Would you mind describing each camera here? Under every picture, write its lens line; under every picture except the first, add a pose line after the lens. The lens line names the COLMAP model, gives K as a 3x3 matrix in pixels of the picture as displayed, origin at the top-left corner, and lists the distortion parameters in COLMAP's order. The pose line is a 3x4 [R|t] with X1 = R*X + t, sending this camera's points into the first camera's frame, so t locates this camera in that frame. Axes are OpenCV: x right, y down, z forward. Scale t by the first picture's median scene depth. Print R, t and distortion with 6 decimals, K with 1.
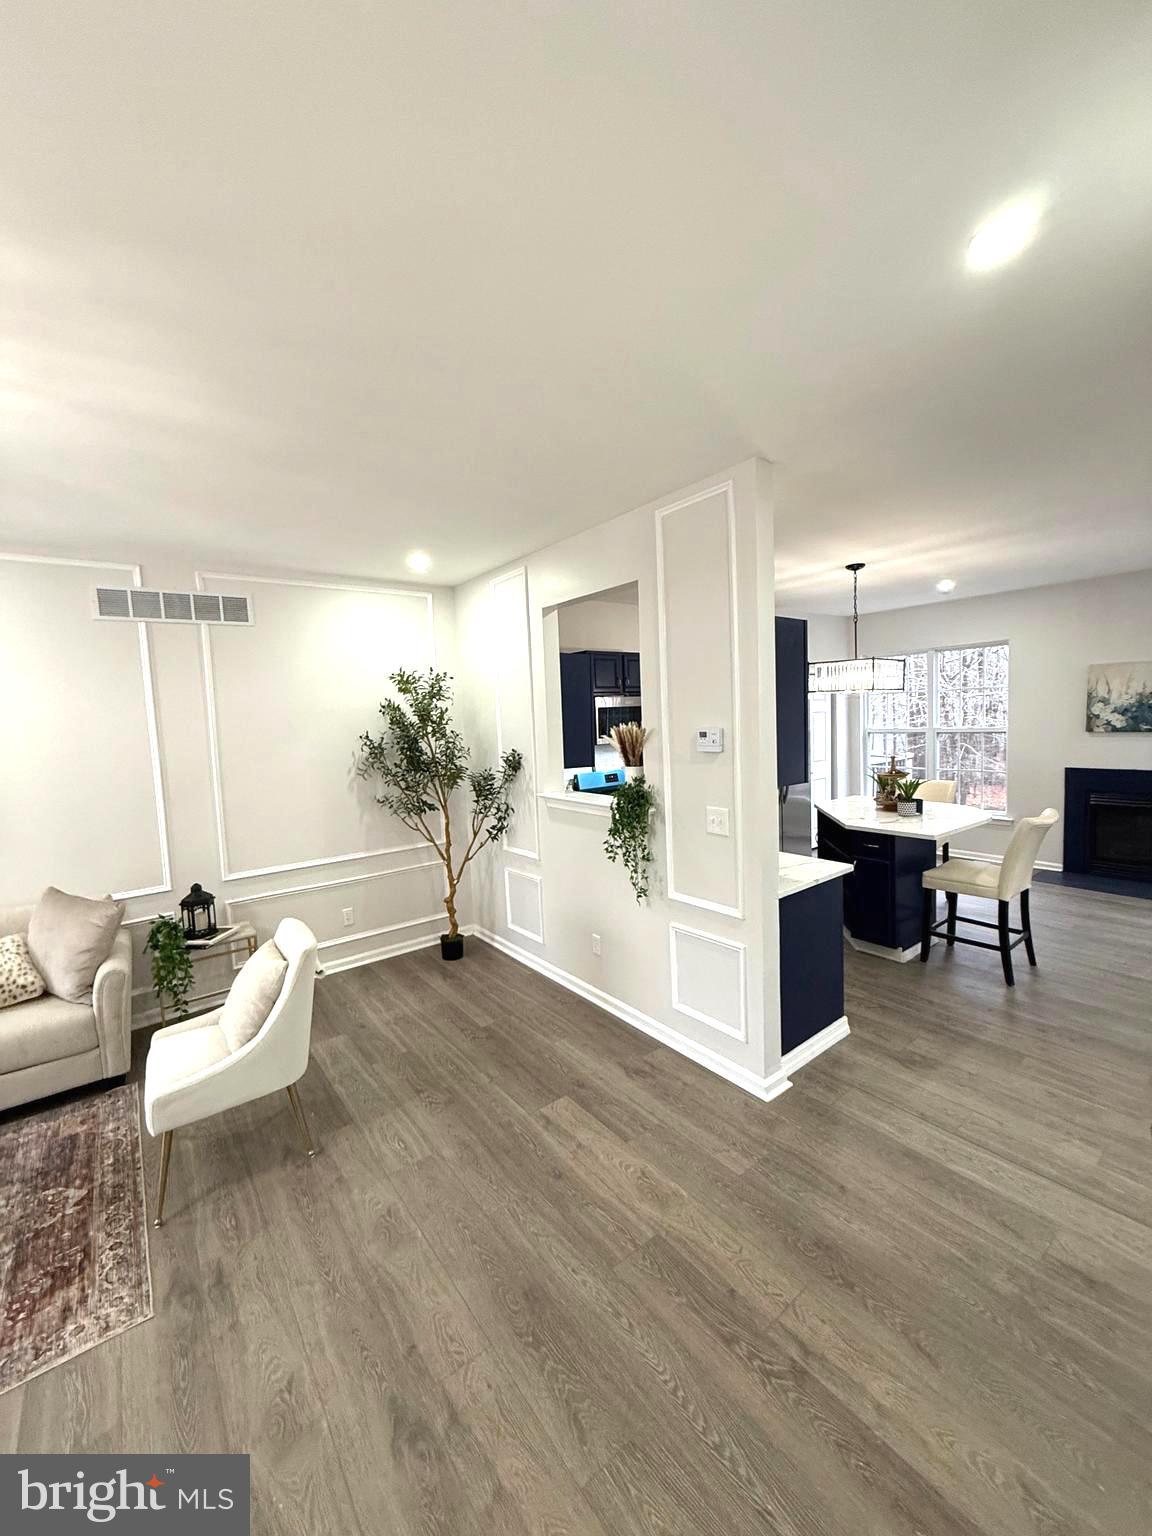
lens RADIAL K [[608.1, 0, 572.4], [0, 608.1, 762.4], [0, 0, 1]] dist [-0.001888, 0.000490]
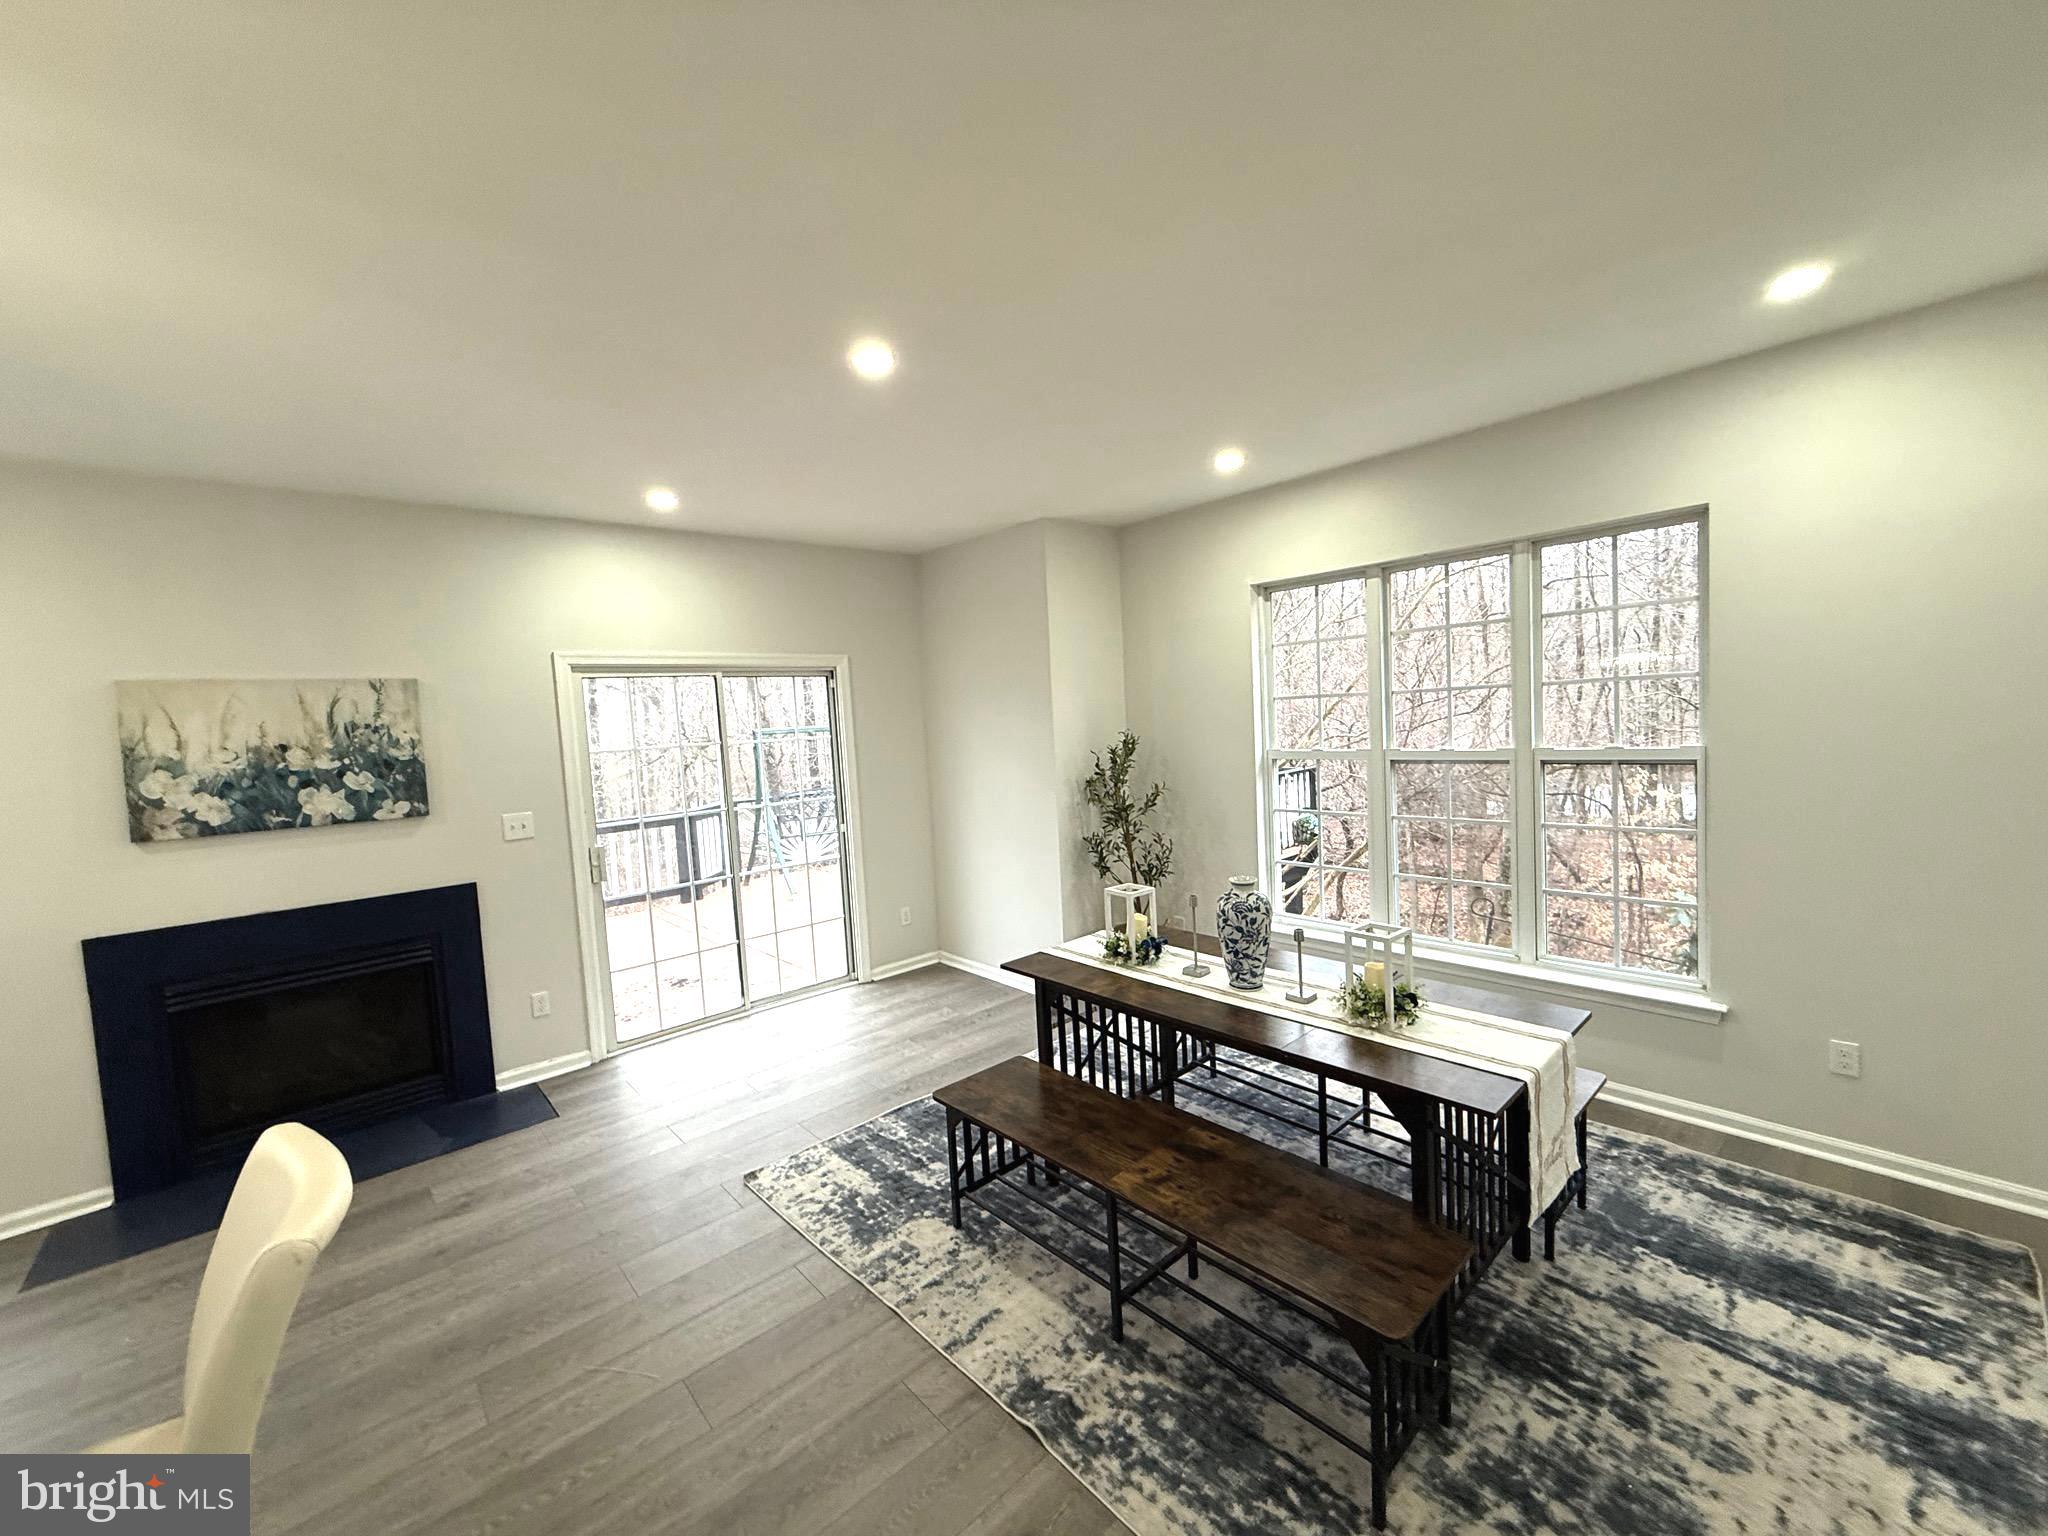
lens RADIAL K [[811.0, 0, 1019.5], [0, 811.0, 766.5], [0, 0, 1]] dist [-0.000482, -0.000205]
pose [[-0.070170, -0.016026, 0.997406, 0.506014], [0.131185, 0.991039, 0.025153, -0.071040], [-0.988871, 0.132610, -0.067439, 0.847711]]
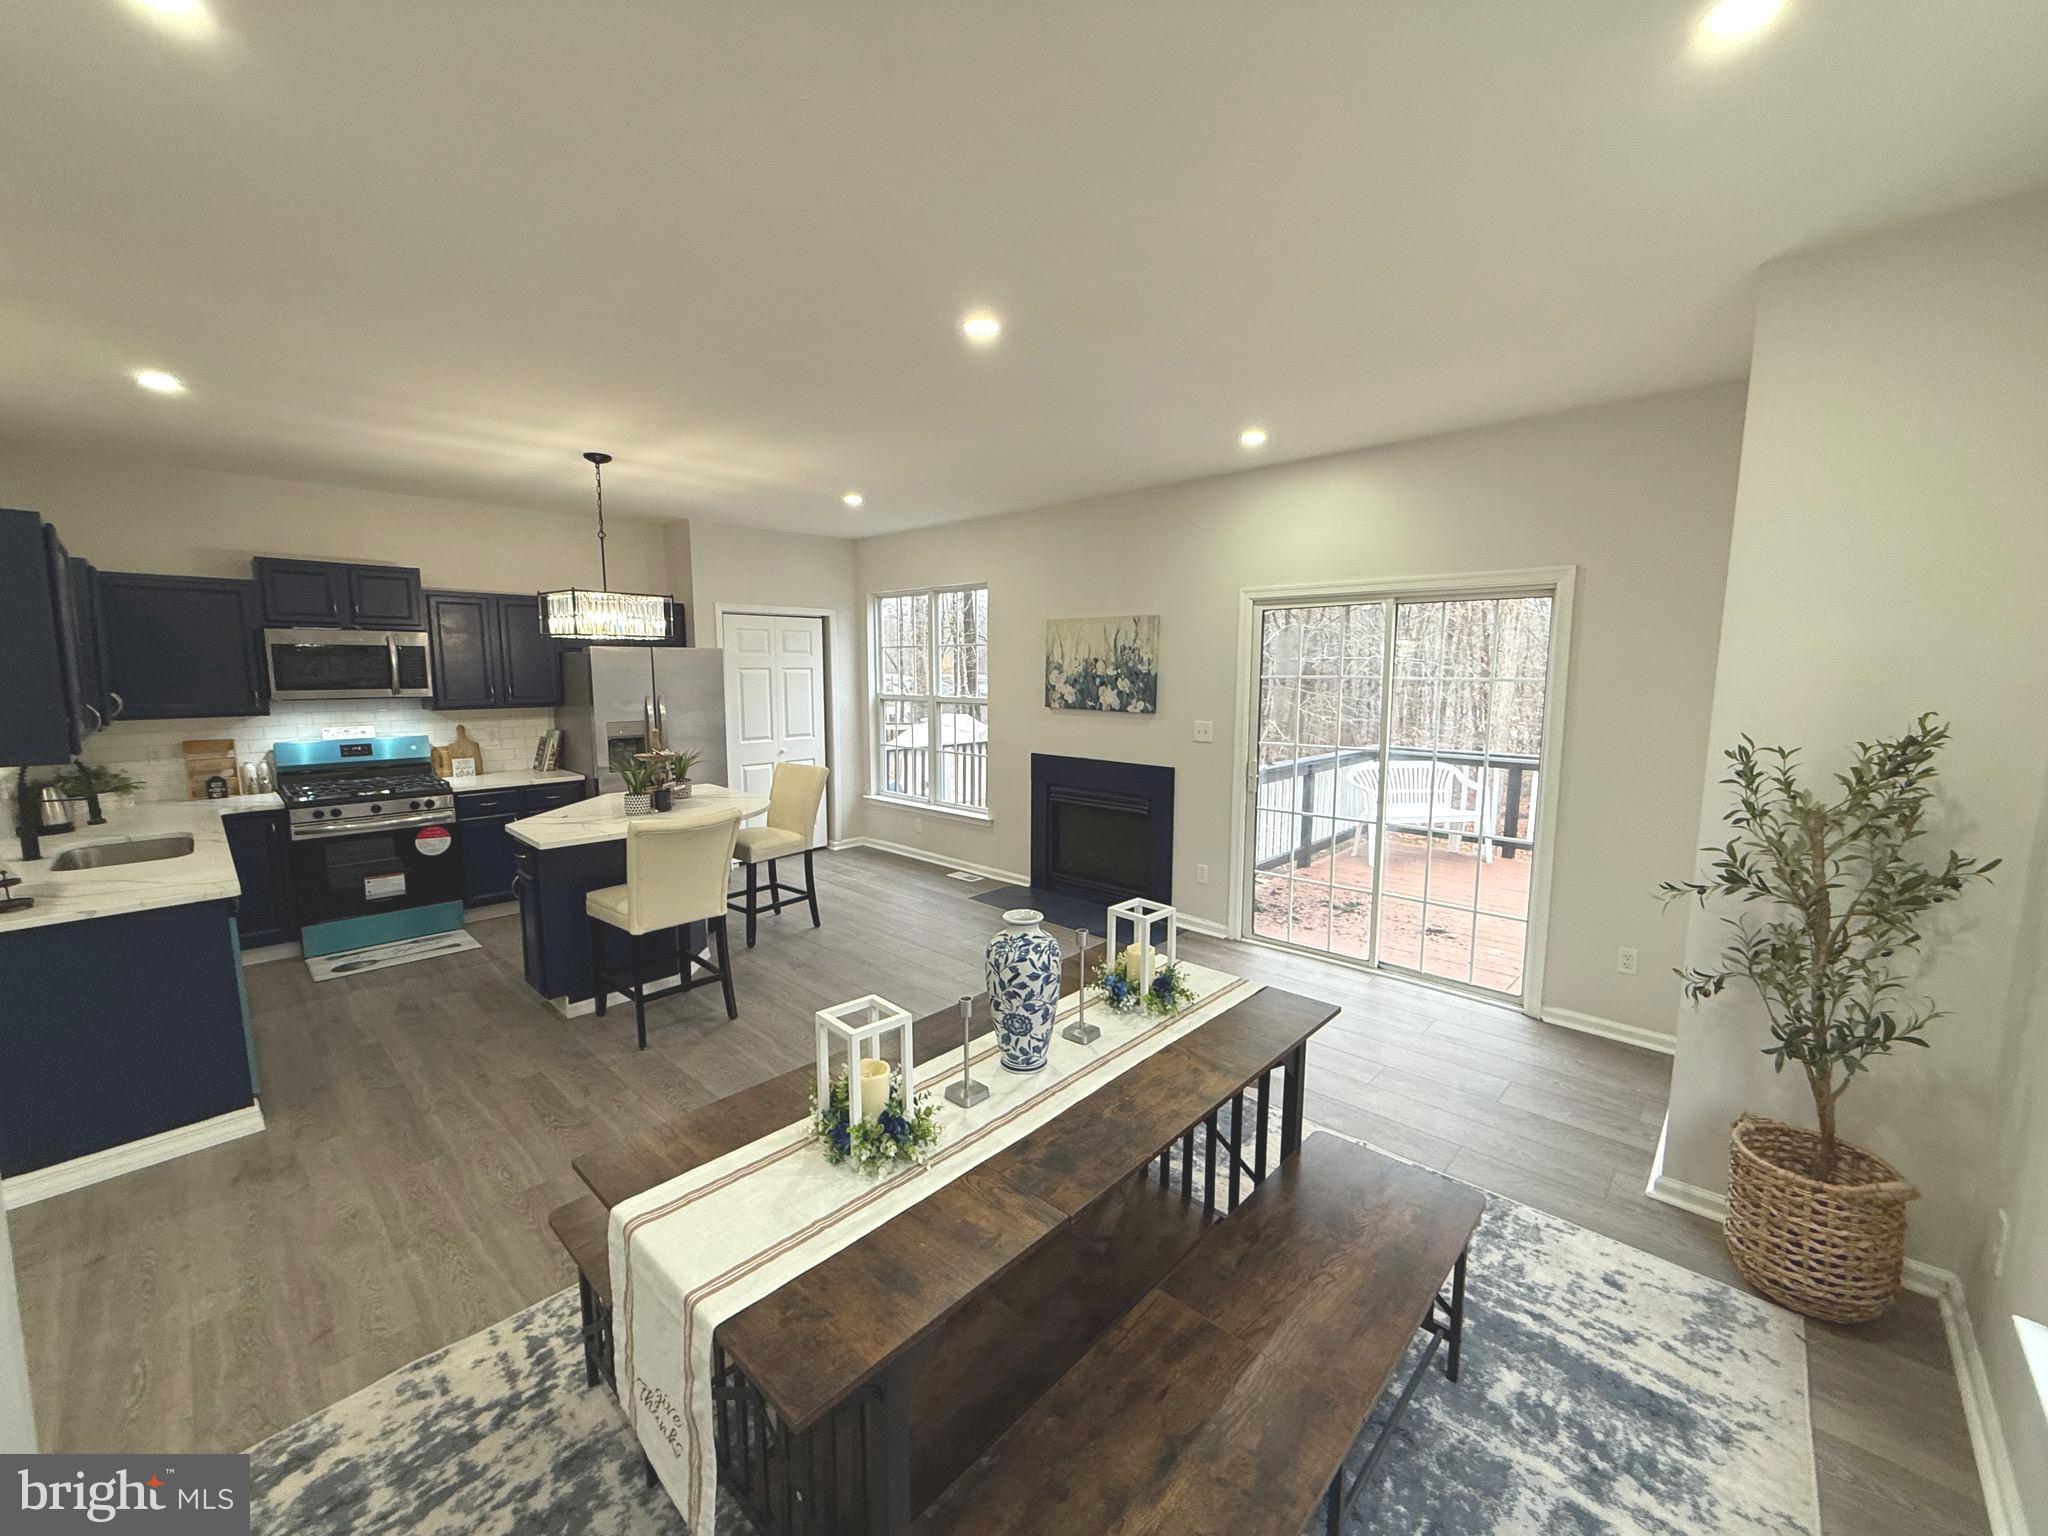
lens RADIAL K [[810.8, 0, 1012.0], [0, 810.8, 768.9], [0, 0, 1]] dist [-0.001888, 0.000490]
pose [[0.988149, 0.025323, 0.151395, 1.245902], [-0.032508, 0.998450, 0.045178, -0.033858], [-0.150016, -0.049564, 0.987440, -0.015473]]
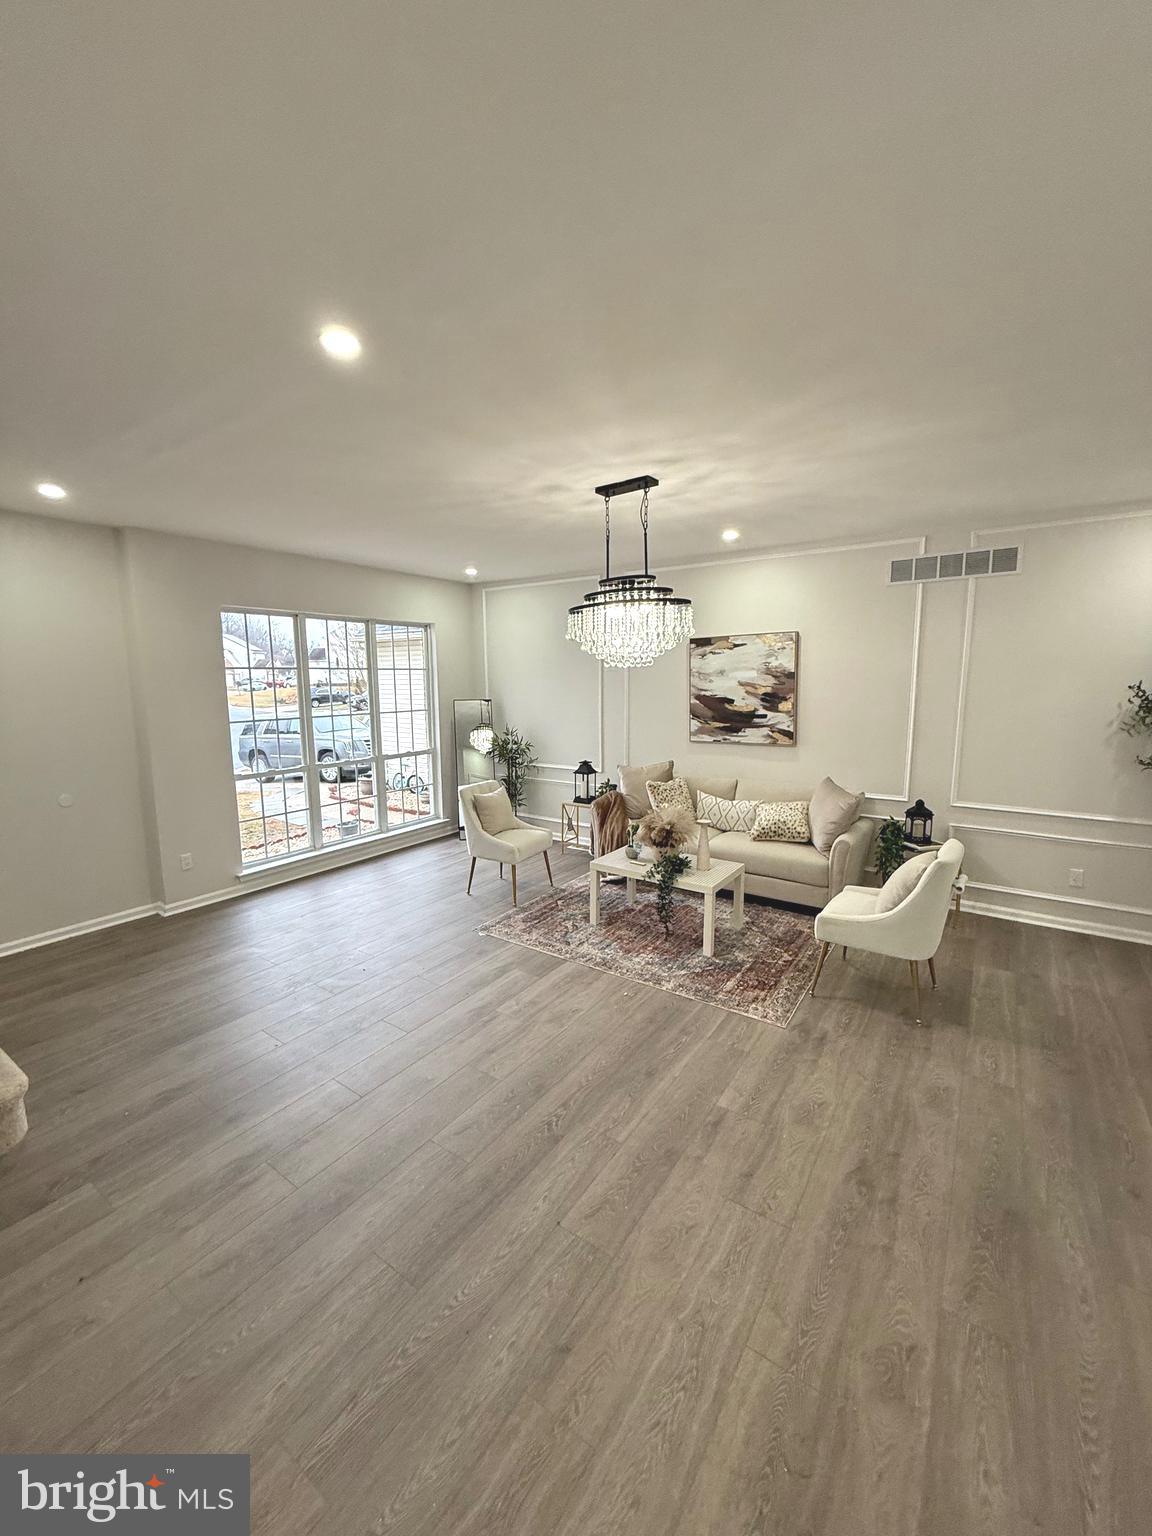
lens RADIAL K [[607.8, 0, 573.7], [0, 607.8, 759.9], [0, 0, 1]] dist [-0.000167, -0.000308]
pose [[0.306680, 0.168262, -0.936822, 0.356743], [-0.076761, 0.985417, 0.151862, -0.013081], [0.948712, 0.025338, 0.315123, -0.058157]]
